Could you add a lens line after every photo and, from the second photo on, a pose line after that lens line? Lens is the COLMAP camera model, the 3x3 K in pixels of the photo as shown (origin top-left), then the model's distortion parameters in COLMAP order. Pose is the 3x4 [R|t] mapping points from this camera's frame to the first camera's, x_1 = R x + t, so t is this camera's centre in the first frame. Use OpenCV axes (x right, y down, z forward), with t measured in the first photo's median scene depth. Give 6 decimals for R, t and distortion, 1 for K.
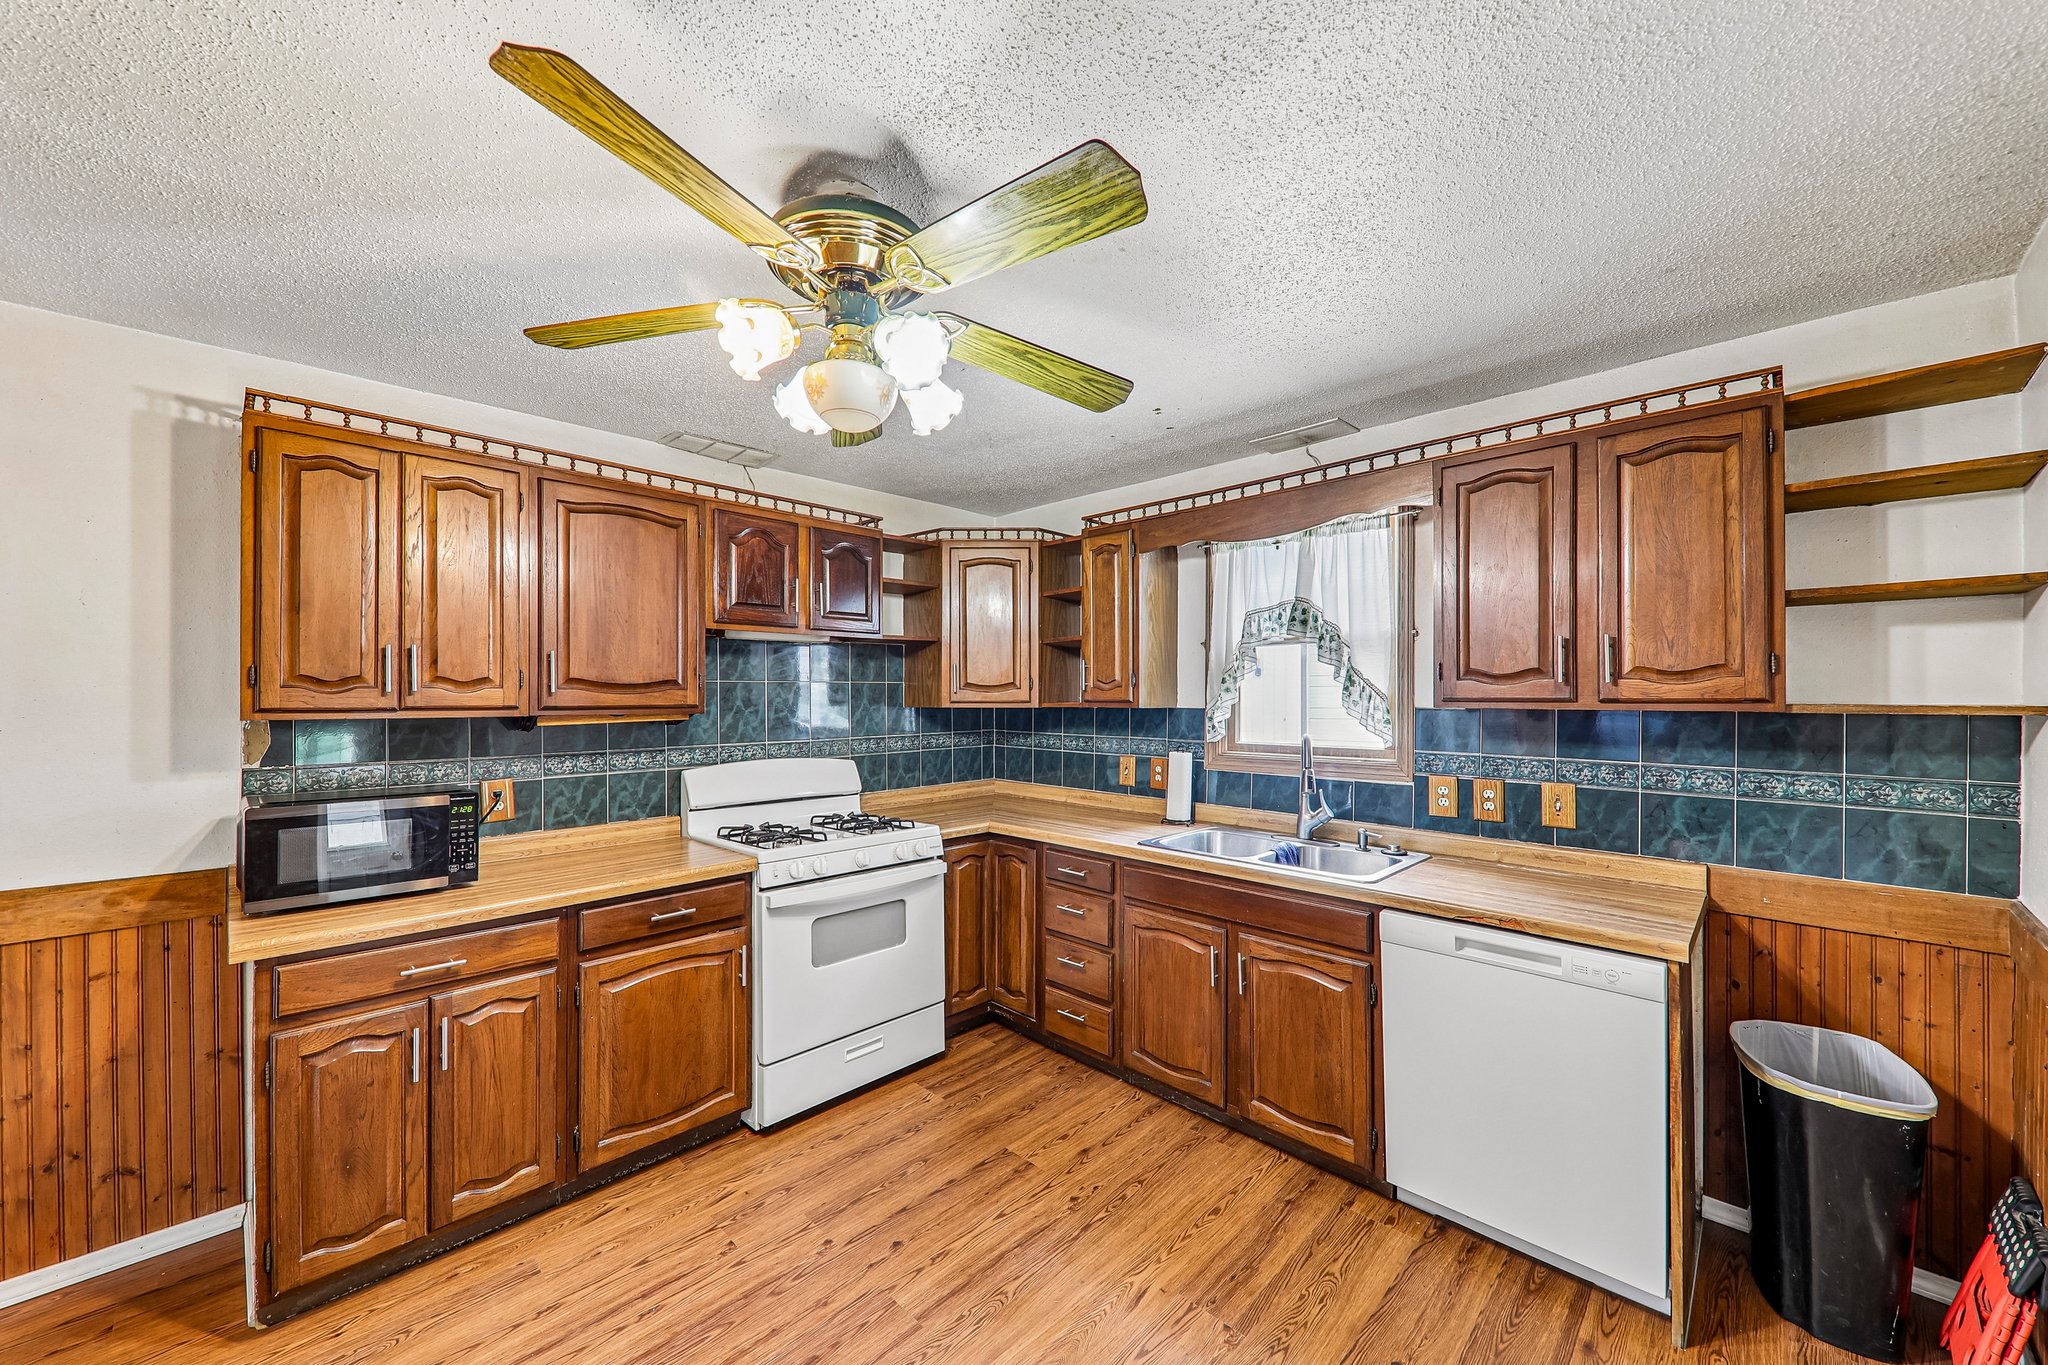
lens RADIAL K [[757.0, 0, 1014.9], [0, 757.0, 695.7], [0, 0, 1]] dist [0.000467, -0.000226]
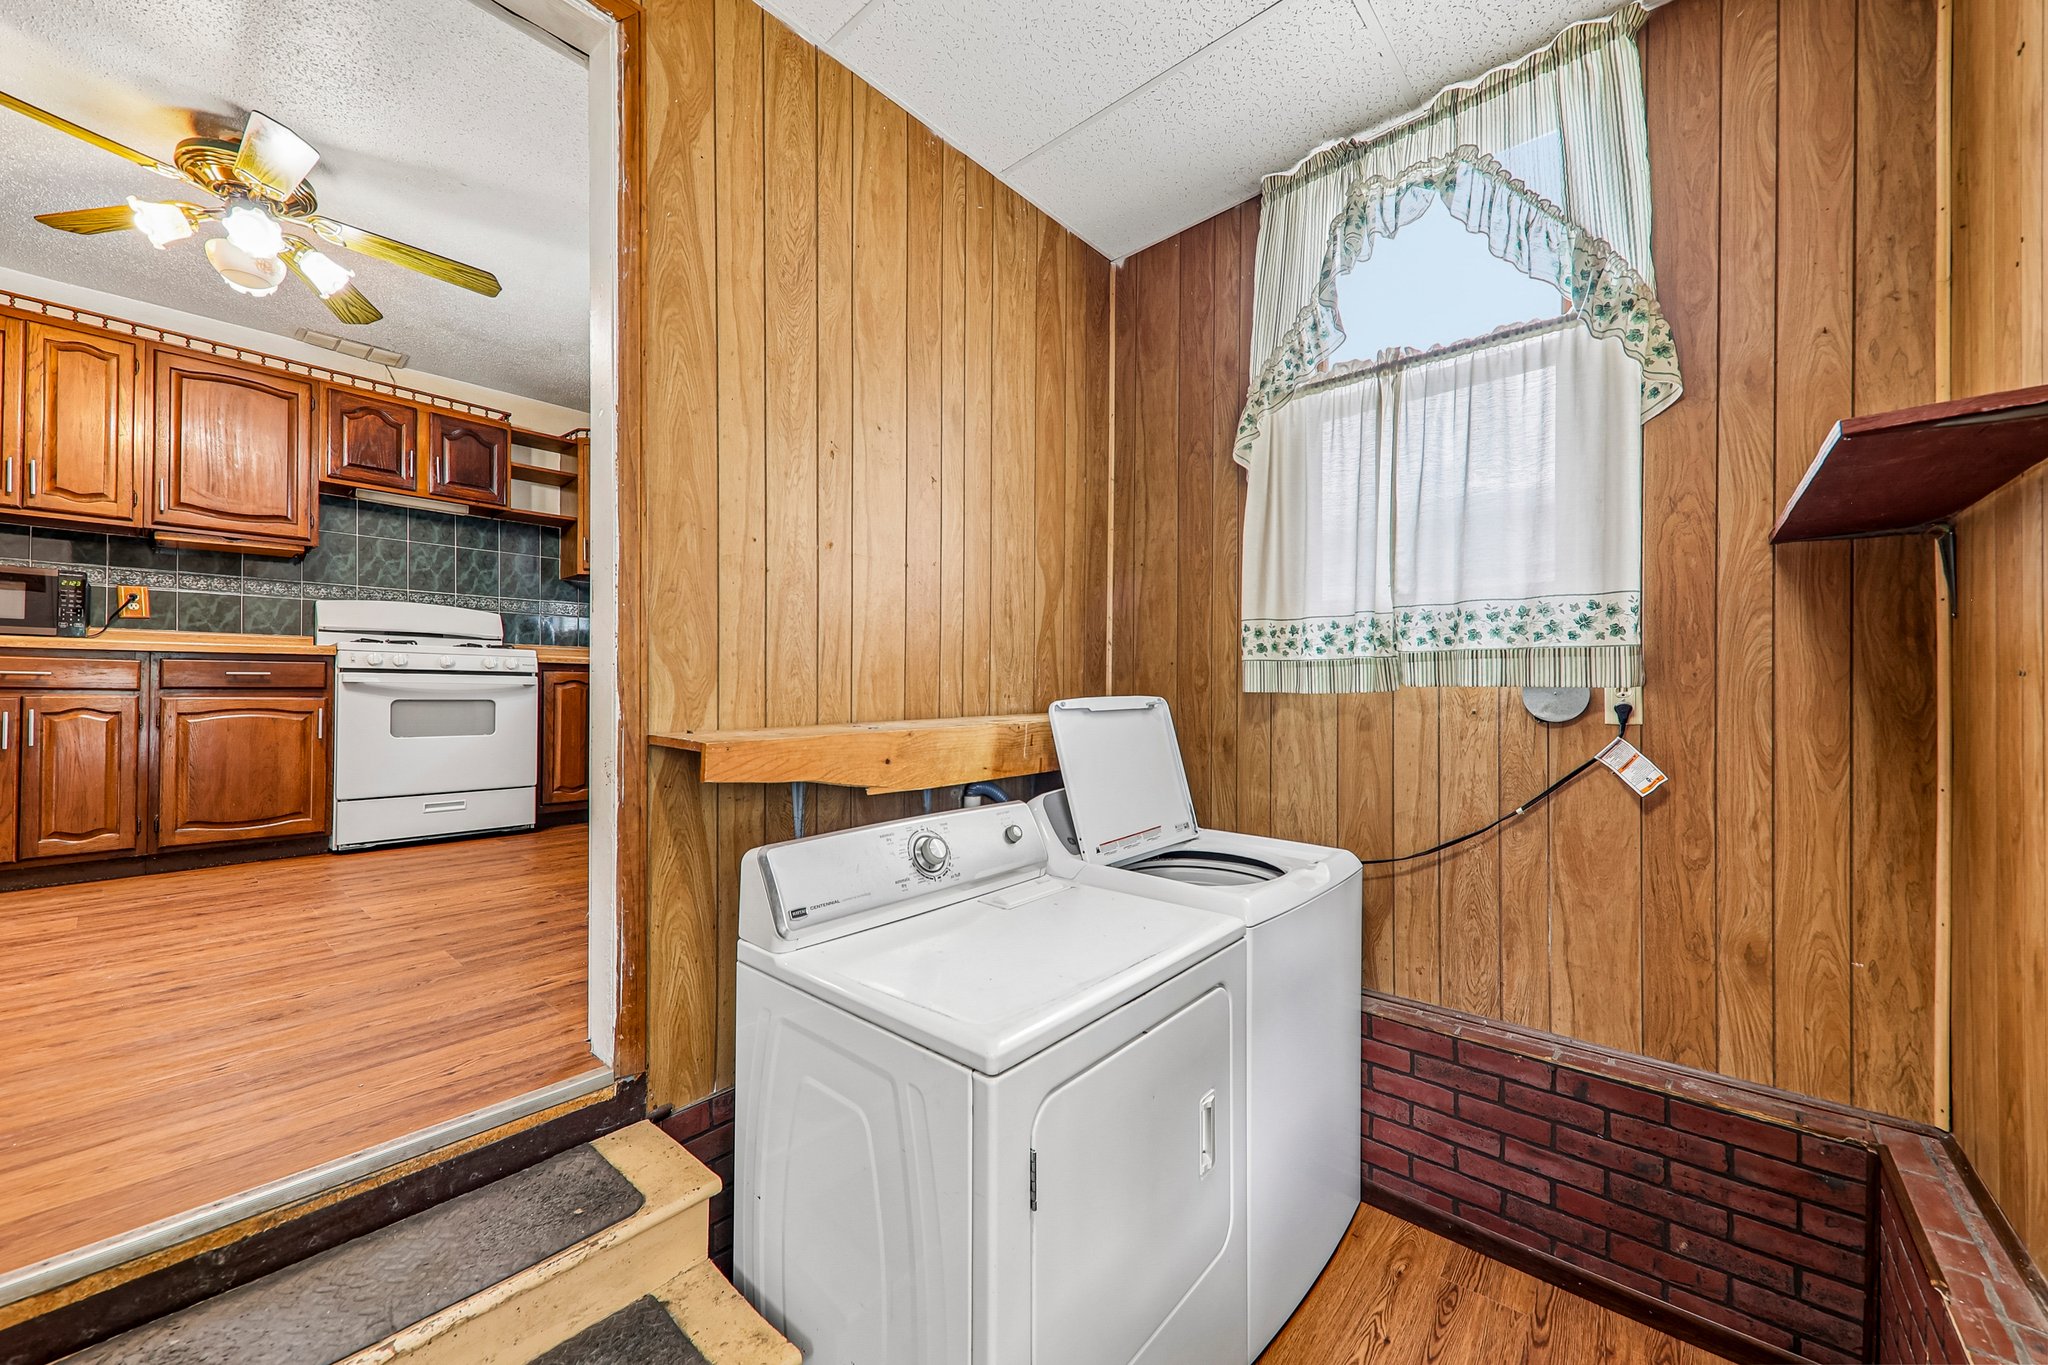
lens RADIAL K [[778.1, 0, 1012.9], [0, 778.1, 692.8], [0, 0, 1]] dist [0.018407, -0.008492]
pose [[0.998563, 0.008472, 0.052912, 0.732325], [-0.008351, 0.999962, -0.002511, 0.276466], [-0.052931, 0.002066, 0.998596, -0.413981]]
